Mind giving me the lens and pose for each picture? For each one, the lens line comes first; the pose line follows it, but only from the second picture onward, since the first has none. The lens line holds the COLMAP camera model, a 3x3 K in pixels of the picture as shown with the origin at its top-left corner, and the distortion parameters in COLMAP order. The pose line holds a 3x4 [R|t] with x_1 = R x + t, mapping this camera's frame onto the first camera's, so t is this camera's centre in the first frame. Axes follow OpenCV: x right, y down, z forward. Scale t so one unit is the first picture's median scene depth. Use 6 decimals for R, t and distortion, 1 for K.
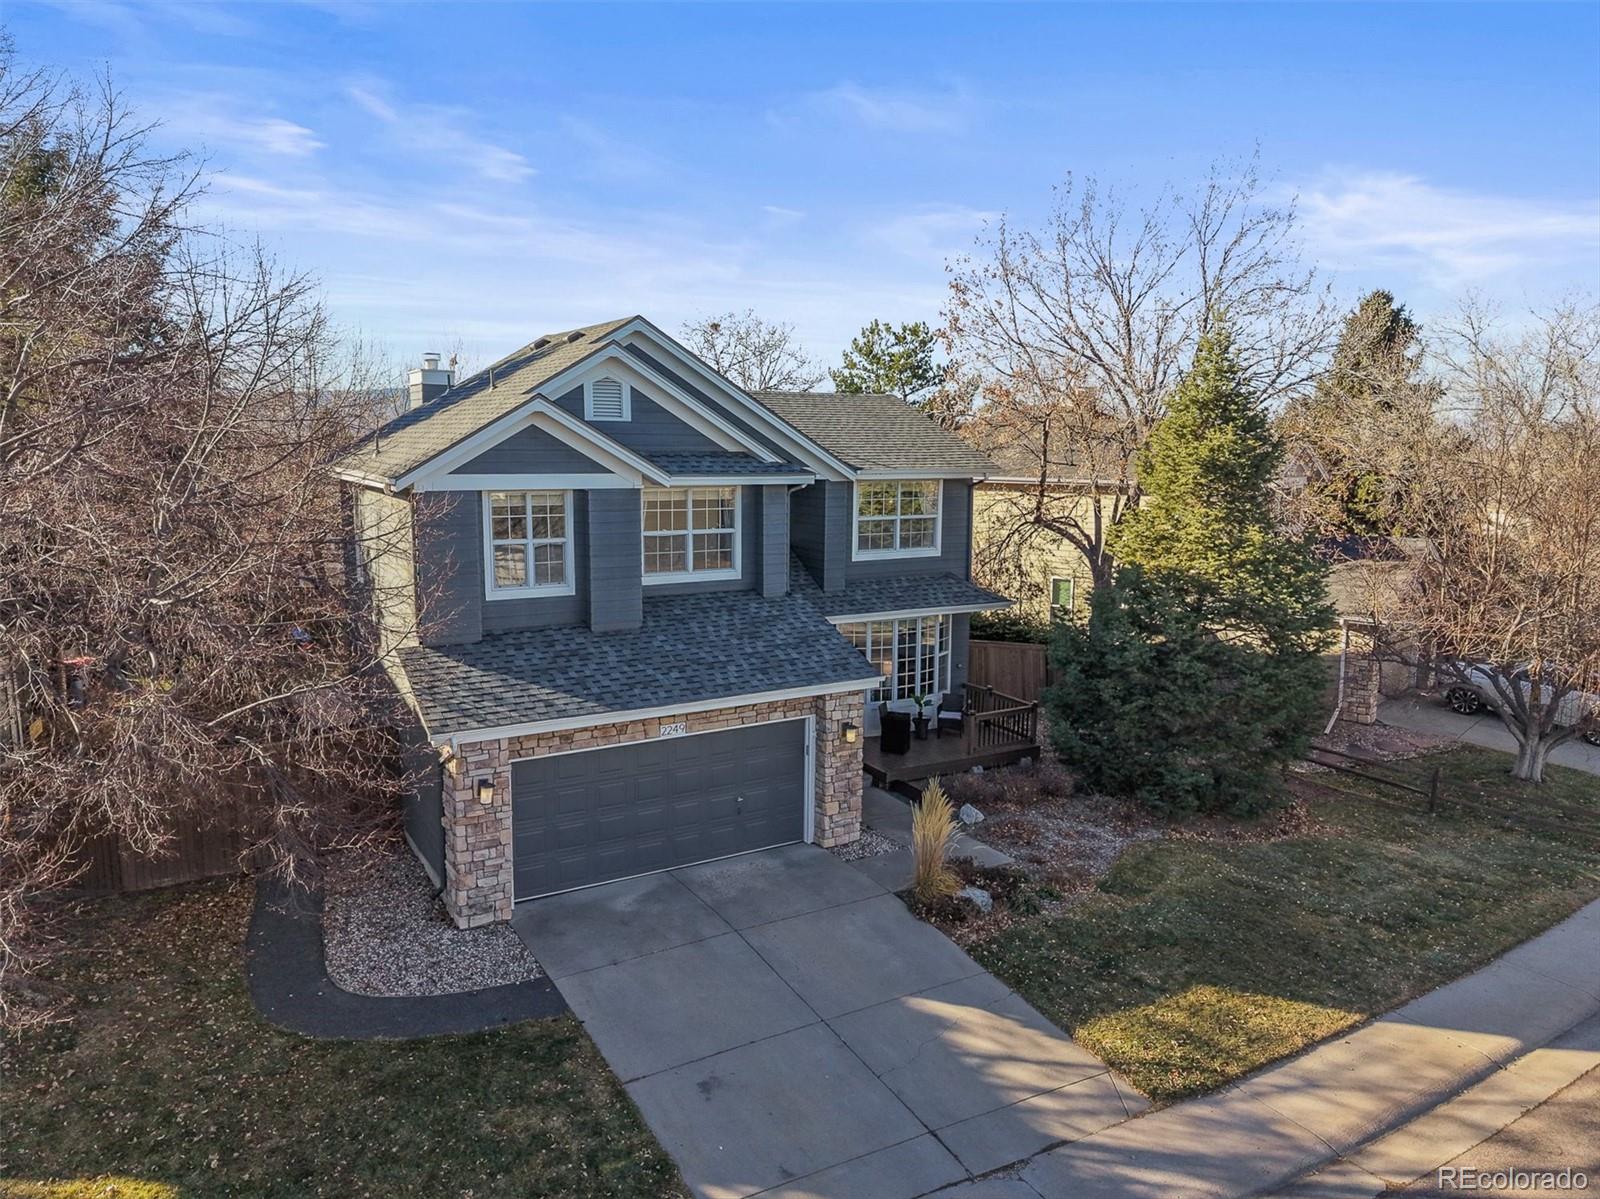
lens RADIAL K [[1163.9, 0, 800.1], [0, 1163.9, 605.7], [0, 0, 1]] dist [-0.010811, -0.002142]
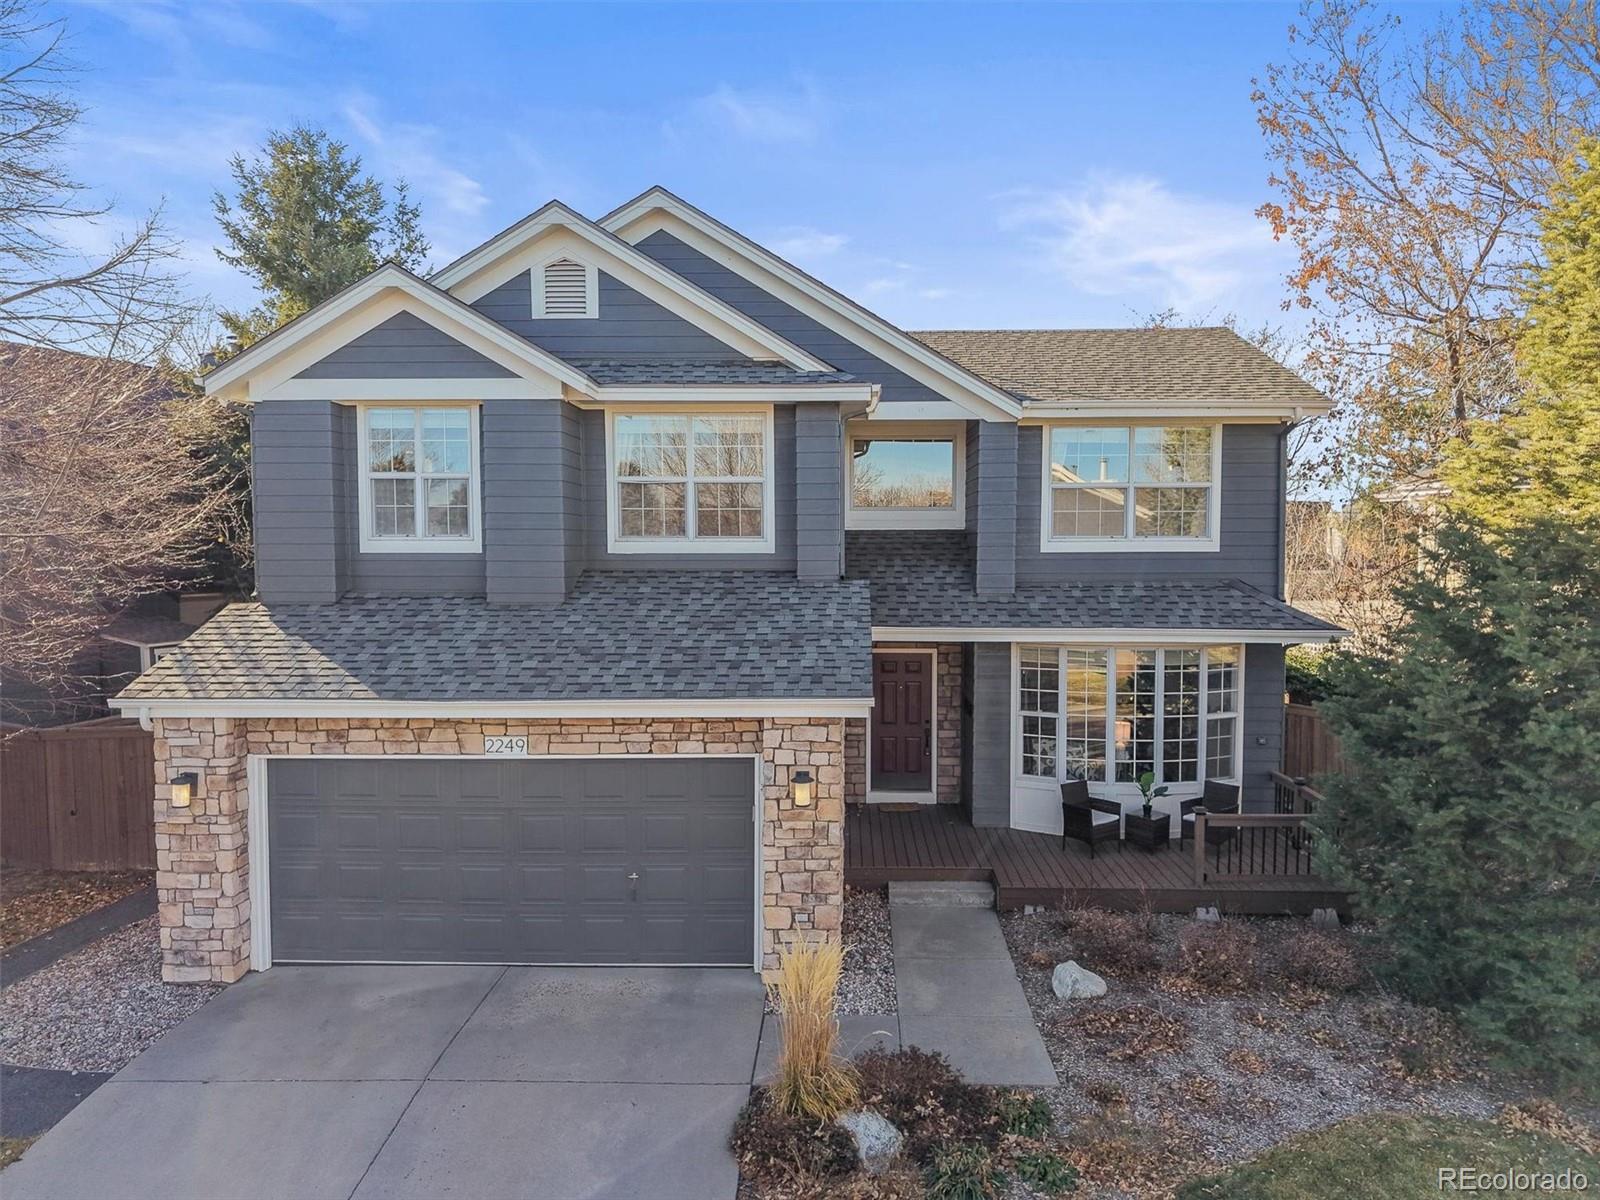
lens RADIAL K [[1163.9, 0, 800.1], [0, 1163.9, 606.2], [0, 0, 1]] dist [-0.010811, -0.002142]
pose [[0.832788, 0.018726, -0.553276, 0.354614], [-0.073880, 0.994247, -0.077554, 0.062247], [0.548641, 0.105462, 0.829380, 0.499255]]
